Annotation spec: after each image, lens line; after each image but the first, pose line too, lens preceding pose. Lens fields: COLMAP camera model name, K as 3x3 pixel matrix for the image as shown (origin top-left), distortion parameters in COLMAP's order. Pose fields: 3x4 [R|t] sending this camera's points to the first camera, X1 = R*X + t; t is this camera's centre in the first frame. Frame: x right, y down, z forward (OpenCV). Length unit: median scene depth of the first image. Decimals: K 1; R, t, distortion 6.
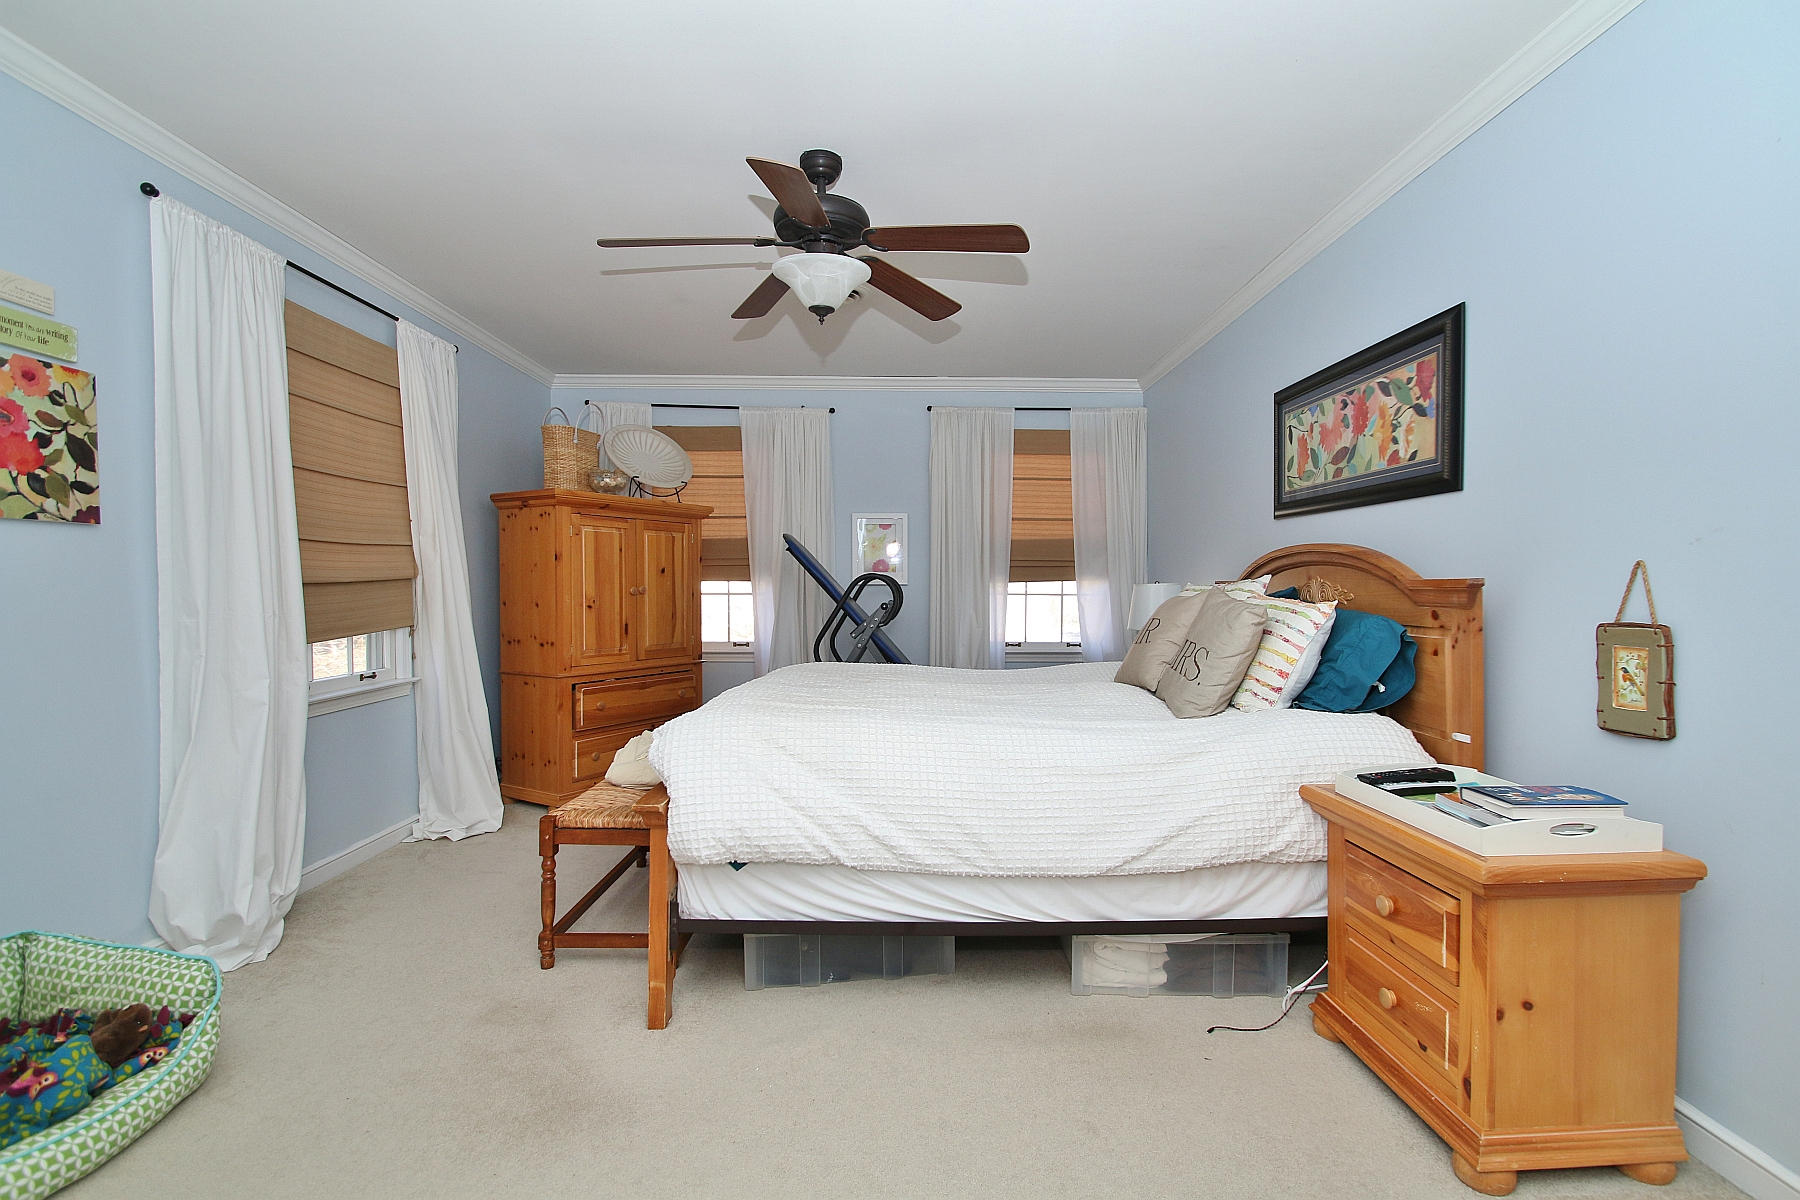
lens RADIAL K [[832.7, 0, 912.2], [0, 832.7, 598.3], [0, 0, 1]] dist [0.010906, -0.014636]
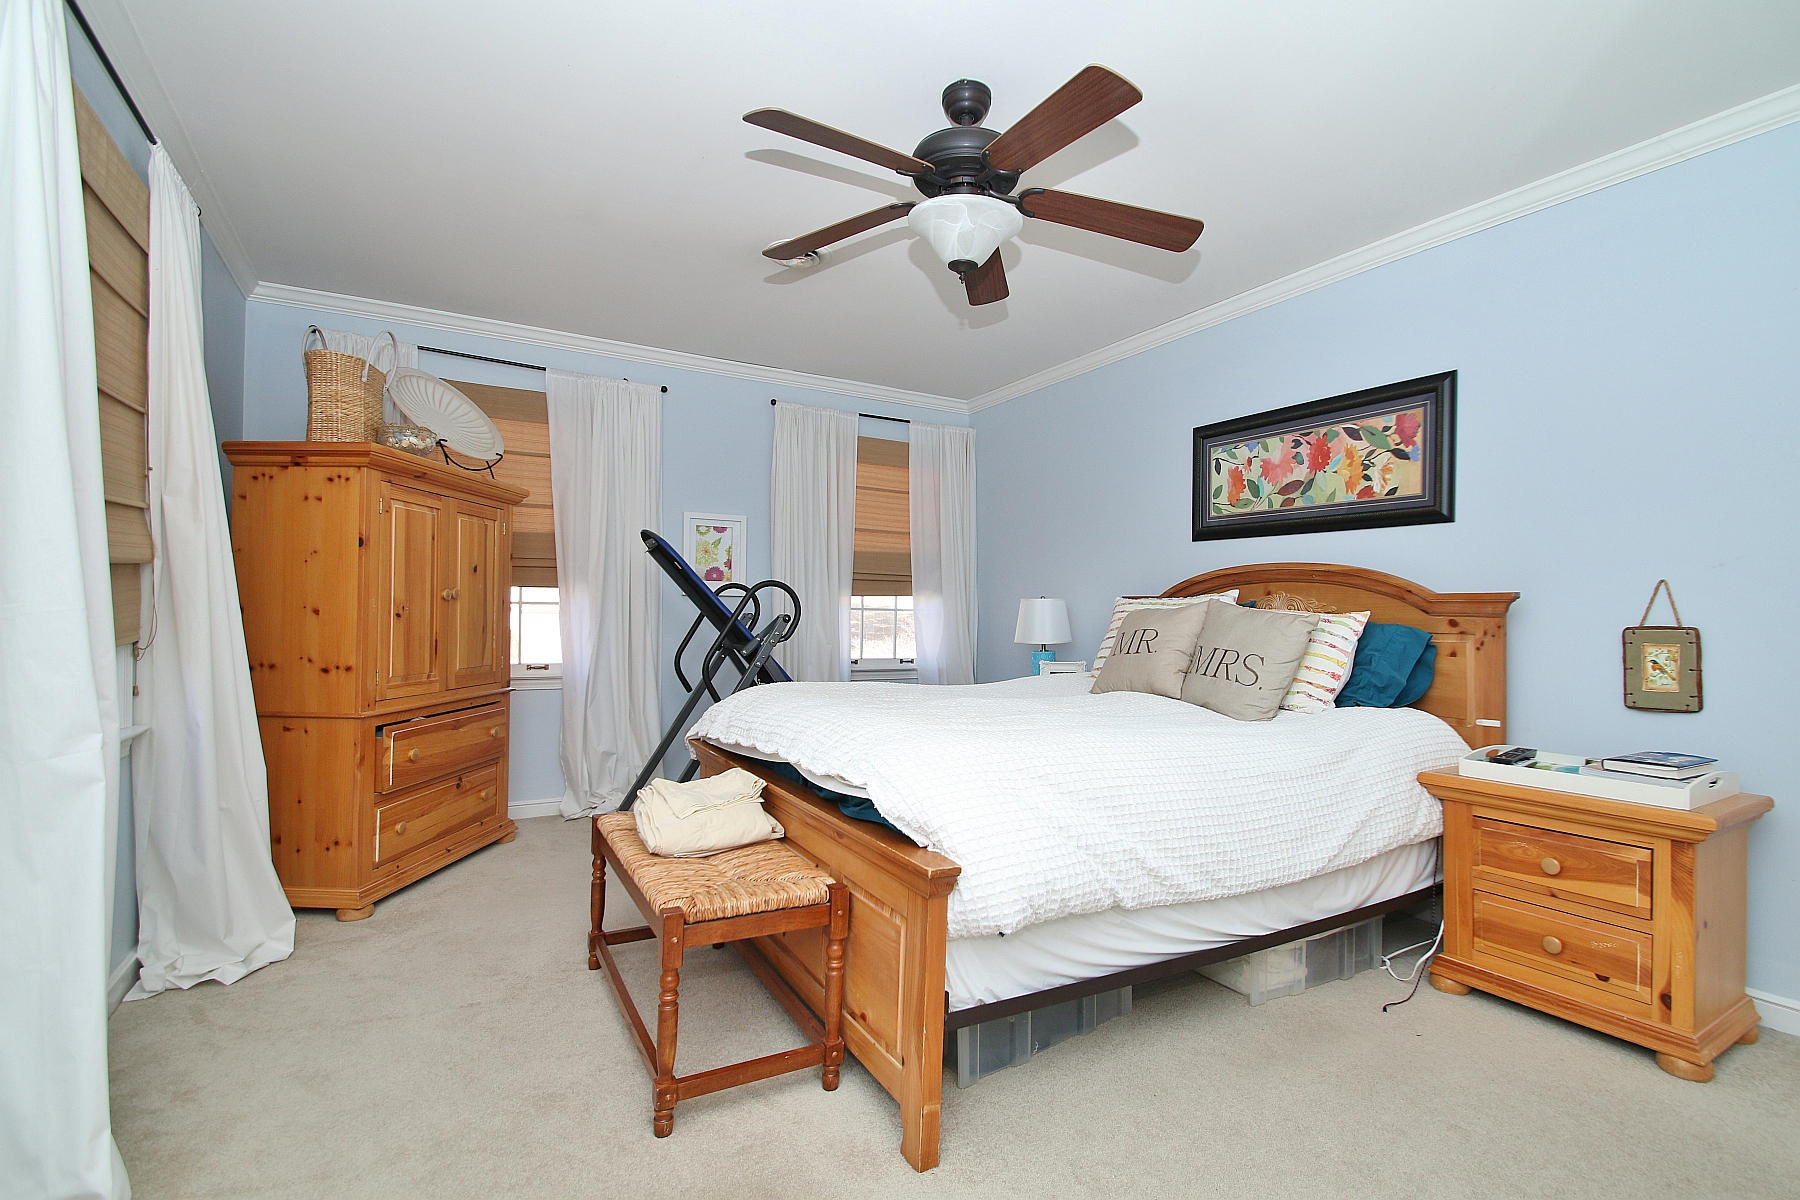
lens RADIAL K [[832.7, 0, 923.3], [0, 832.7, 599.1], [0, 0, 1]] dist [0.010906, -0.014636]
pose [[0.875988, 0.019813, 0.481926, -0.525584], [-0.007004, 0.999573, -0.028364, 0.020958], [-0.482282, 0.021471, 0.875753, 0.259839]]
